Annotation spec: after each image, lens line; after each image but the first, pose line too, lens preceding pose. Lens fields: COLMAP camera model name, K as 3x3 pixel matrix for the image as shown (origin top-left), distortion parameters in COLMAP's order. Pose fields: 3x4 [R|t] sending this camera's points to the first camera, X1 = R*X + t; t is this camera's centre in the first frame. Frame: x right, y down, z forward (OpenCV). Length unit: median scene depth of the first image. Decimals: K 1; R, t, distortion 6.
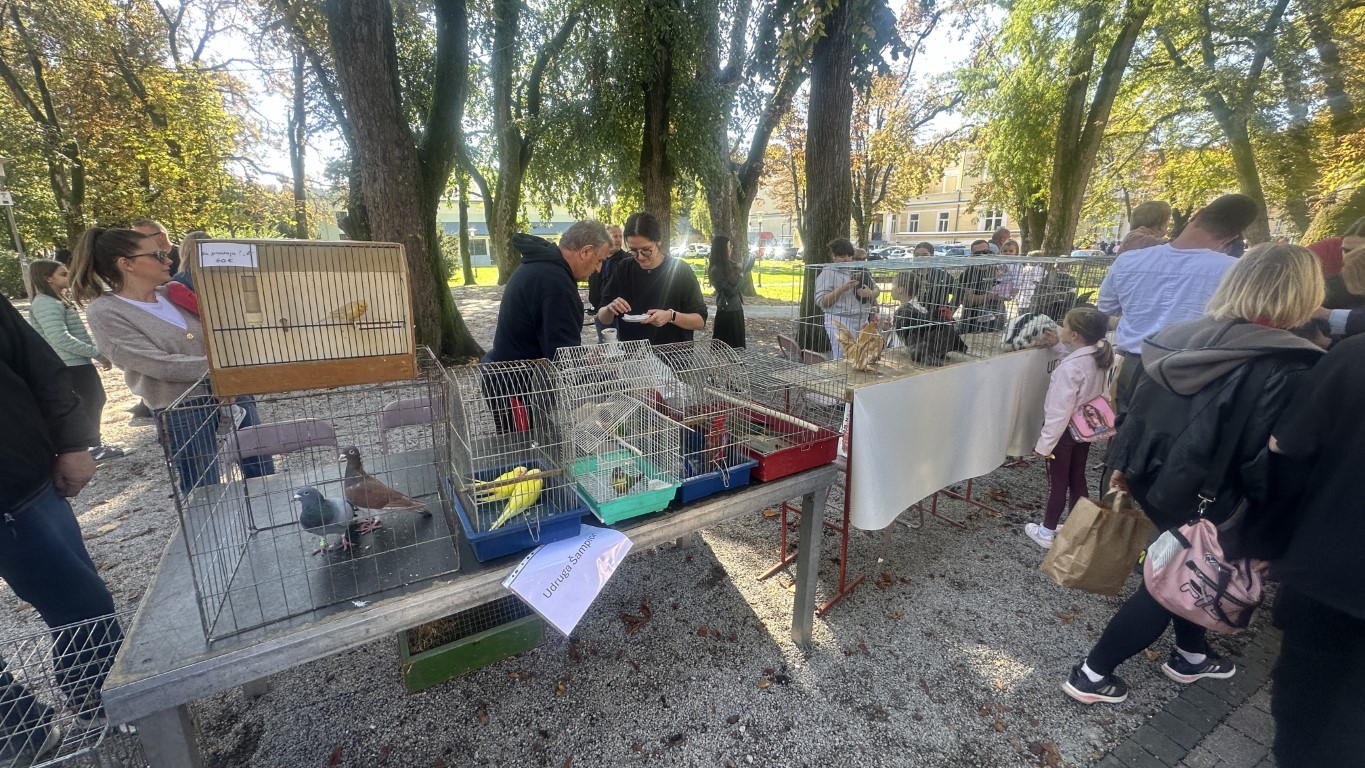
lens RADIAL K [[542.9, 0, 680.0], [0, 542.9, 383.5], [0, 0, 1]] dist [-0.004375, 0.000659]
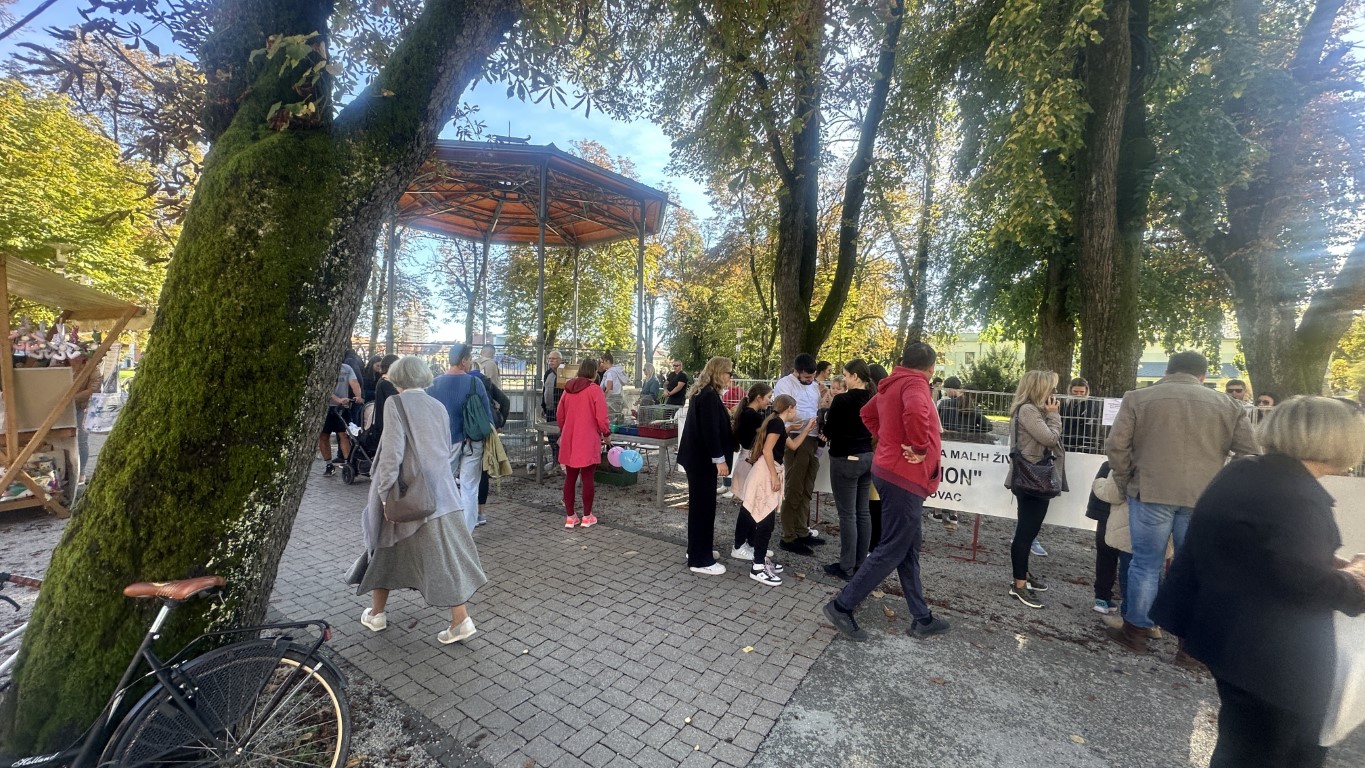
lens RADIAL K [[542.9, 0, 680.4], [0, 542.9, 381.8], [0, 0, 1]] dist [-0.004375, 0.000659]
pose [[0.461849, 0.040947, -0.886013, 0.340123], [-0.259518, 0.961456, -0.090844, 0.009084], [0.848143, 0.271893, 0.454674, -0.040168]]
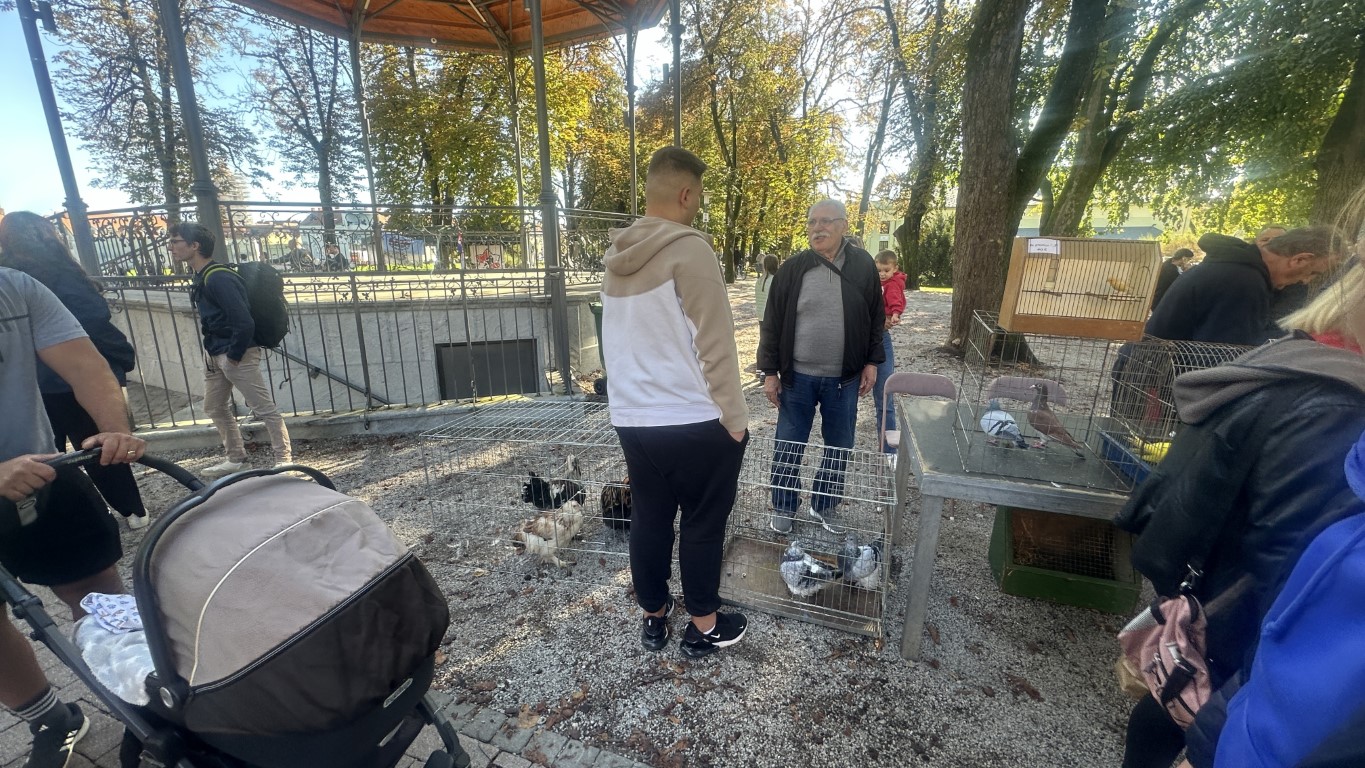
lens RADIAL K [[542.9, 0, 680.4], [0, 542.9, 381.6], [0, 0, 1]] dist [-0.004375, 0.000659]
pose [[0.639948, 0.193264, -0.743717, -0.015708], [-0.204818, 0.975742, 0.077318, 0.014289], [0.740619, 0.102847, 0.664008, -0.048333]]
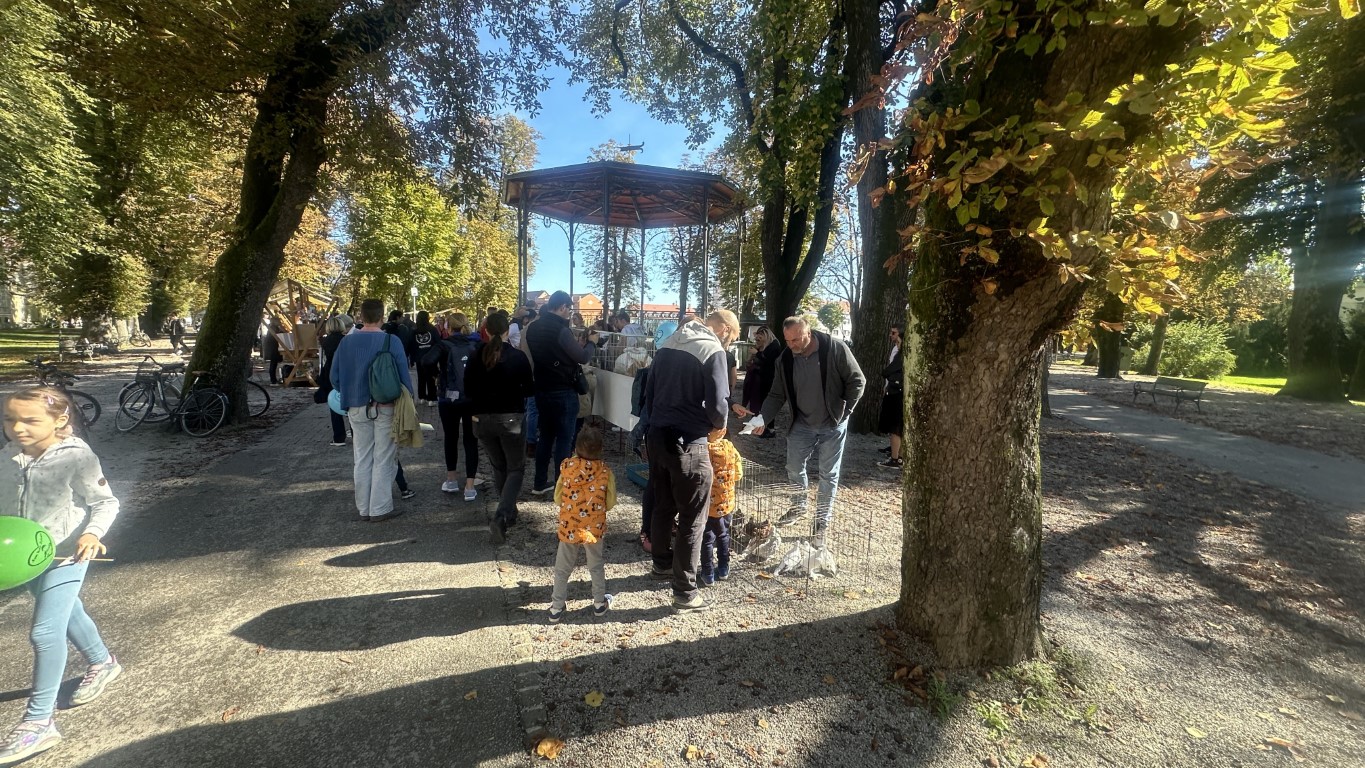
lens RADIAL K [[542.9, 0, 679.0], [0, 542.9, 383.0], [0, 0, 1]] dist [-0.004375, 0.000659]
pose [[-0.073135, 0.111020, -0.991123, 0.589872], [-0.276296, 0.952632, 0.127097, -0.083694], [0.958286, 0.283139, -0.038997, 0.304834]]
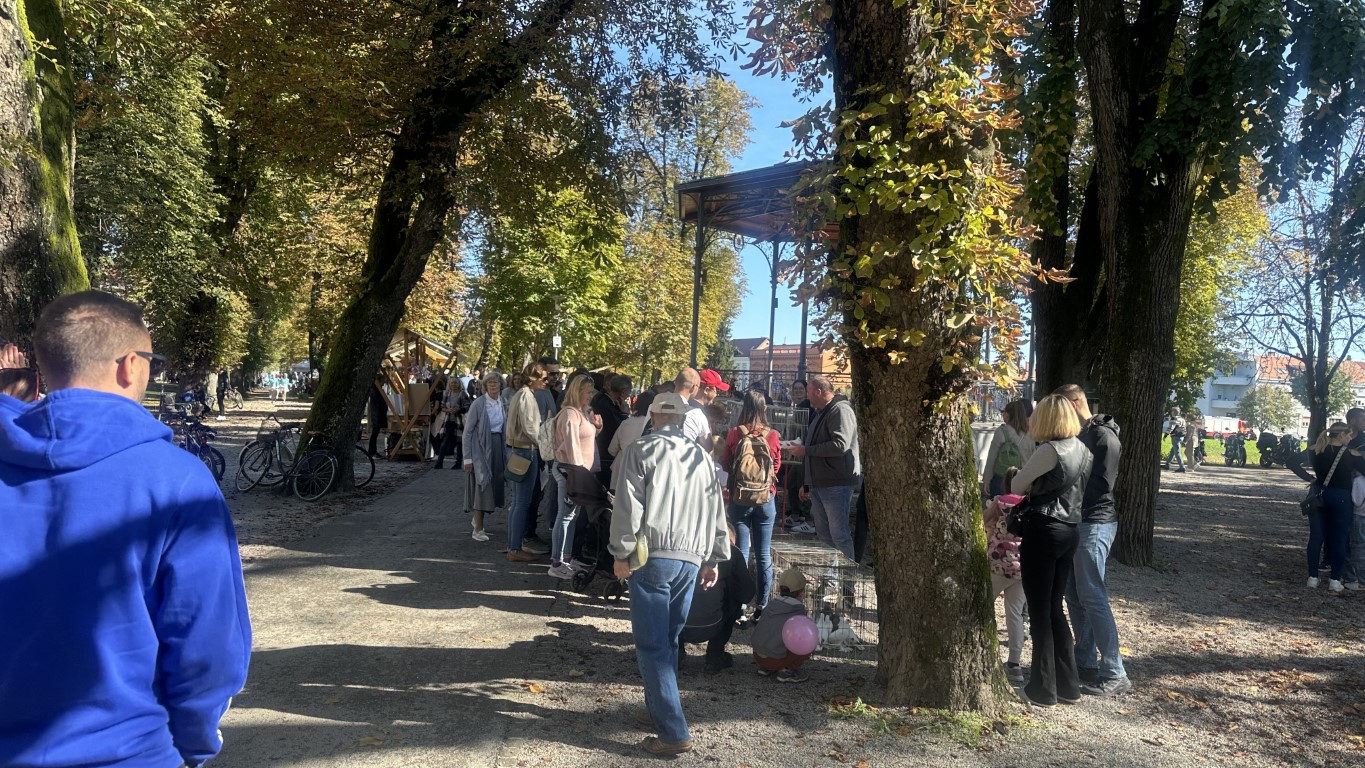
lens RADIAL K [[948.2, 0, 696.0], [0, 948.2, 385.8], [0, 0, 1]] dist [0.050486, -0.048470]
pose [[-0.382396, -0.010941, -0.923934, 0.729264], [-0.277705, 0.955061, 0.103627, -0.115090], [0.881279, 0.296208, -0.368250, 0.414041]]
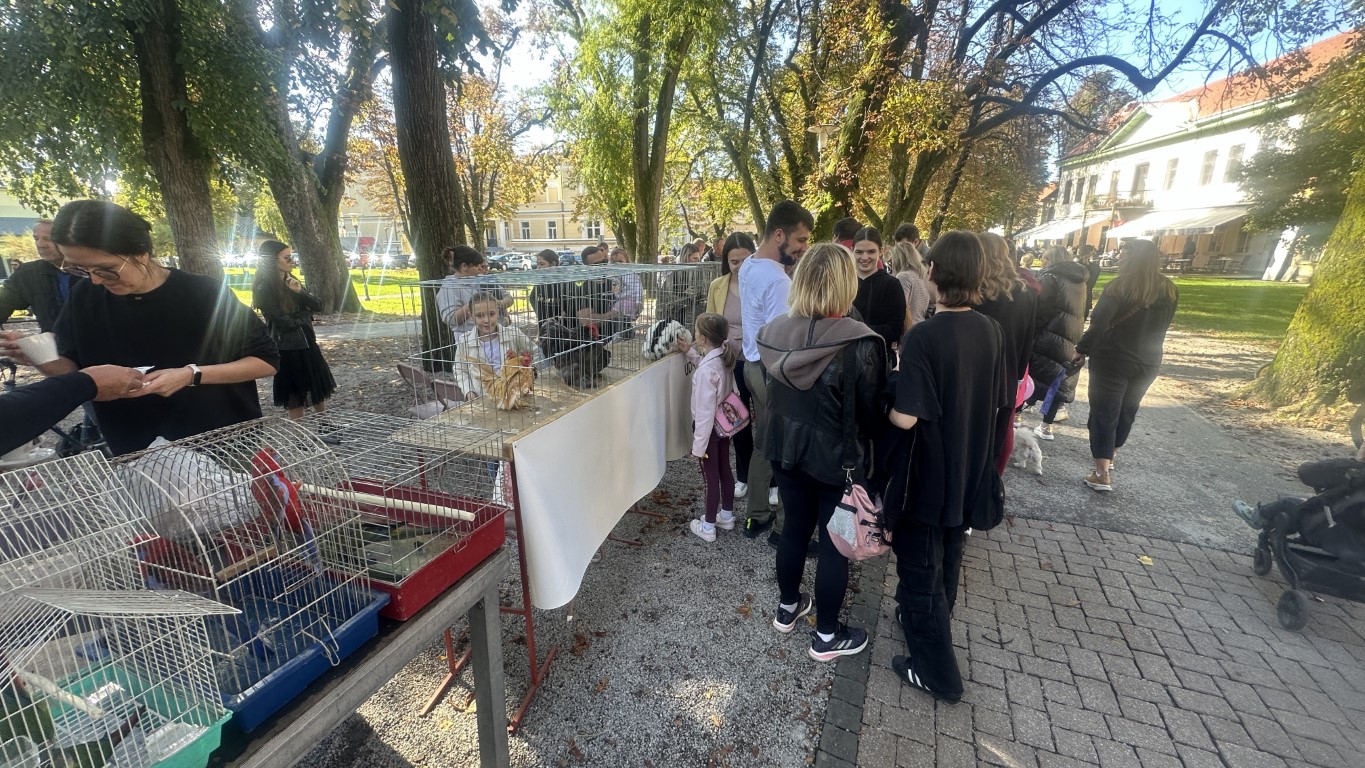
lens RADIAL K [[542.9, 0, 679.9], [0, 542.9, 383.7], [0, 0, 1]] dist [-0.004375, 0.000659]
pose [[0.789629, -0.145148, 0.596170, 0.007235], [0.151576, 0.987648, 0.039698, -0.007759], [-0.594568, 0.059018, 0.801876, 0.027606]]
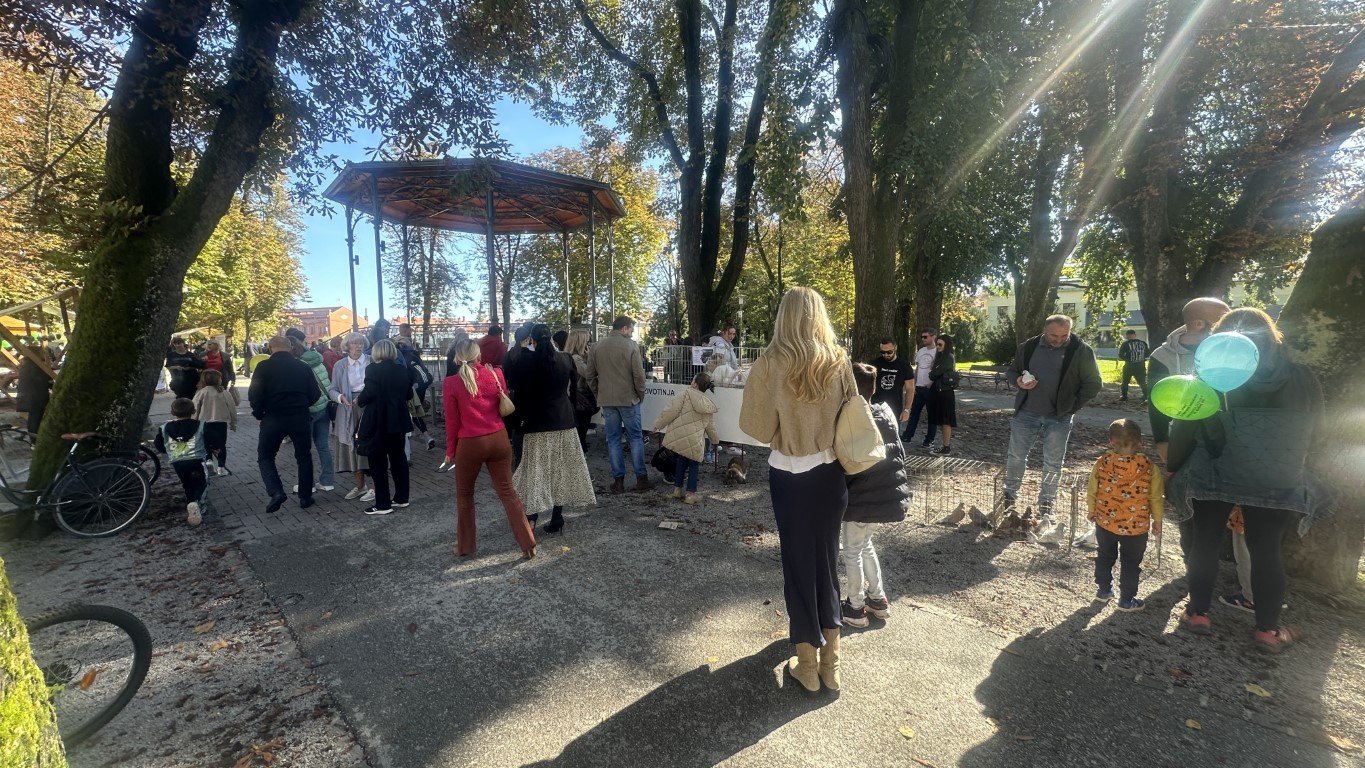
lens RADIAL K [[542.9, 0, 680.2], [0, 542.9, 382.0], [0, 0, 1]] dist [-0.004375, 0.000659]
pose [[0.328155, 0.081094, -0.941136, 0.543773], [-0.232674, 0.972551, 0.002672, -0.030763], [0.915520, 0.218101, 0.338016, 0.106921]]
